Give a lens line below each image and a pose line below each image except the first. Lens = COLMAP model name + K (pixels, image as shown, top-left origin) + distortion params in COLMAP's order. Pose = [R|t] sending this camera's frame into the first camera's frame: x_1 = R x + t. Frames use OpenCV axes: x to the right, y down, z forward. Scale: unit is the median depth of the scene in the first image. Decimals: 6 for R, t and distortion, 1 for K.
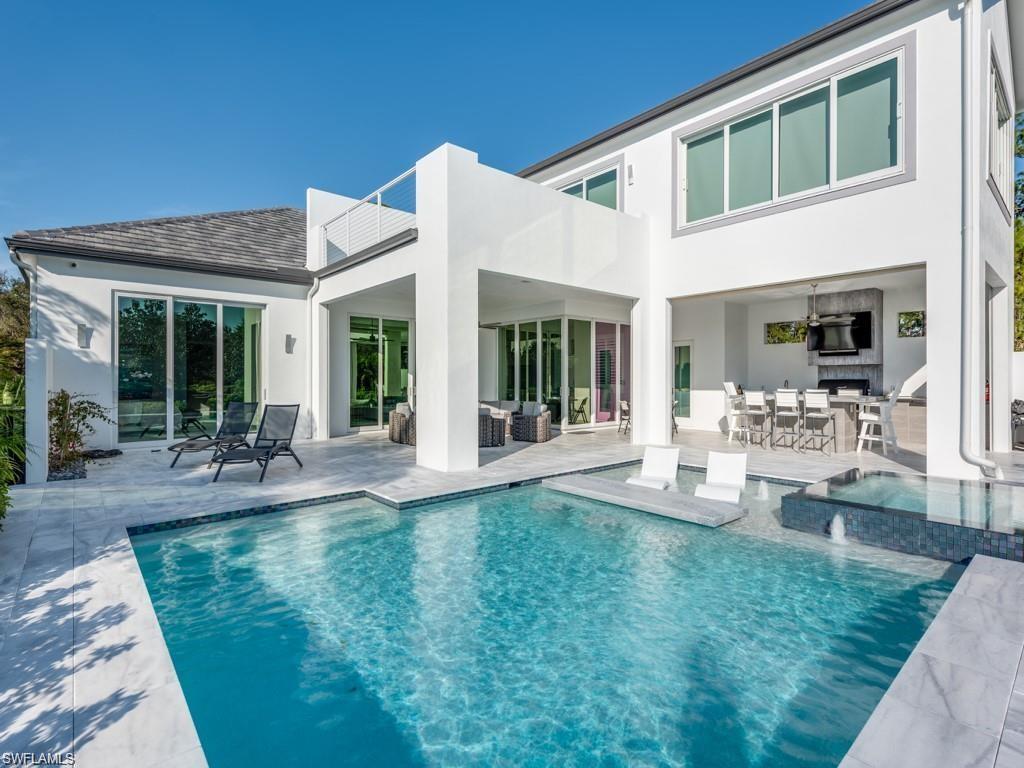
lens RADIAL K [[479.0, 0, 512.0], [0, 479.0, 384.0], [0, 0, 1]] dist [-0.000046, -0.000334]
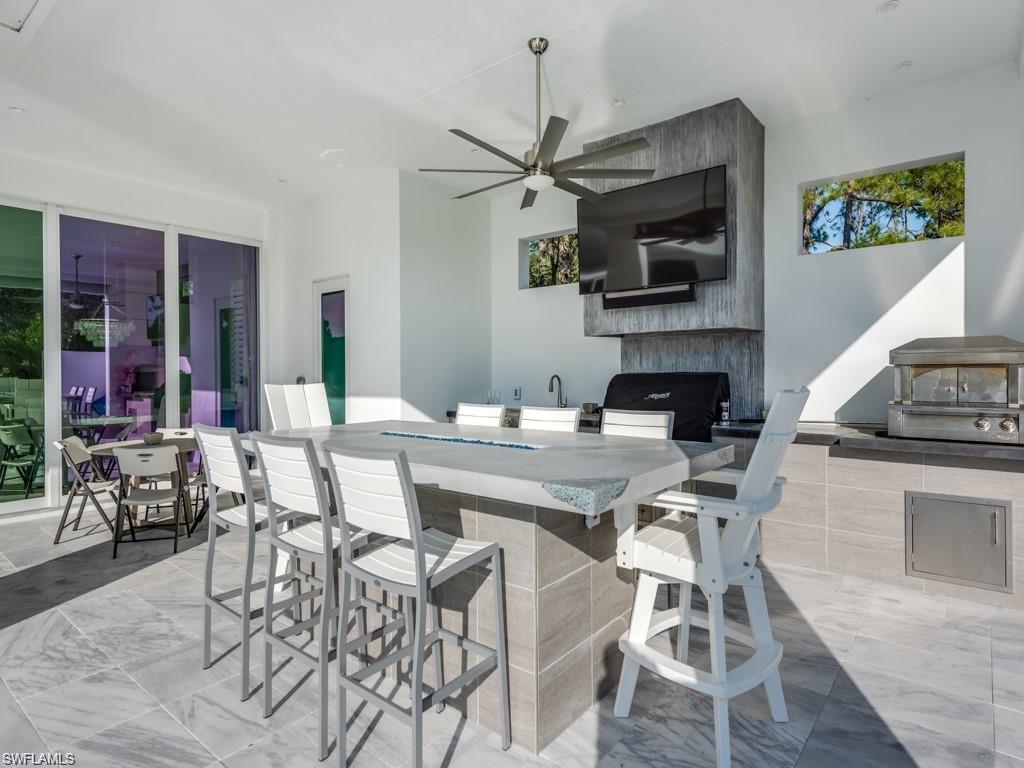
lens RADIAL K [[479.0, 0, 512.0], [0, 479.0, 384.0], [0, 0, 1]] dist [-0.000046, -0.000334]
pose [[0.992882, -0.002211, 0.119078, 0.541349], [0.000111, 0.999844, 0.017639, -0.007335], [-0.119098, -0.017501, 0.992728, 0.661651]]
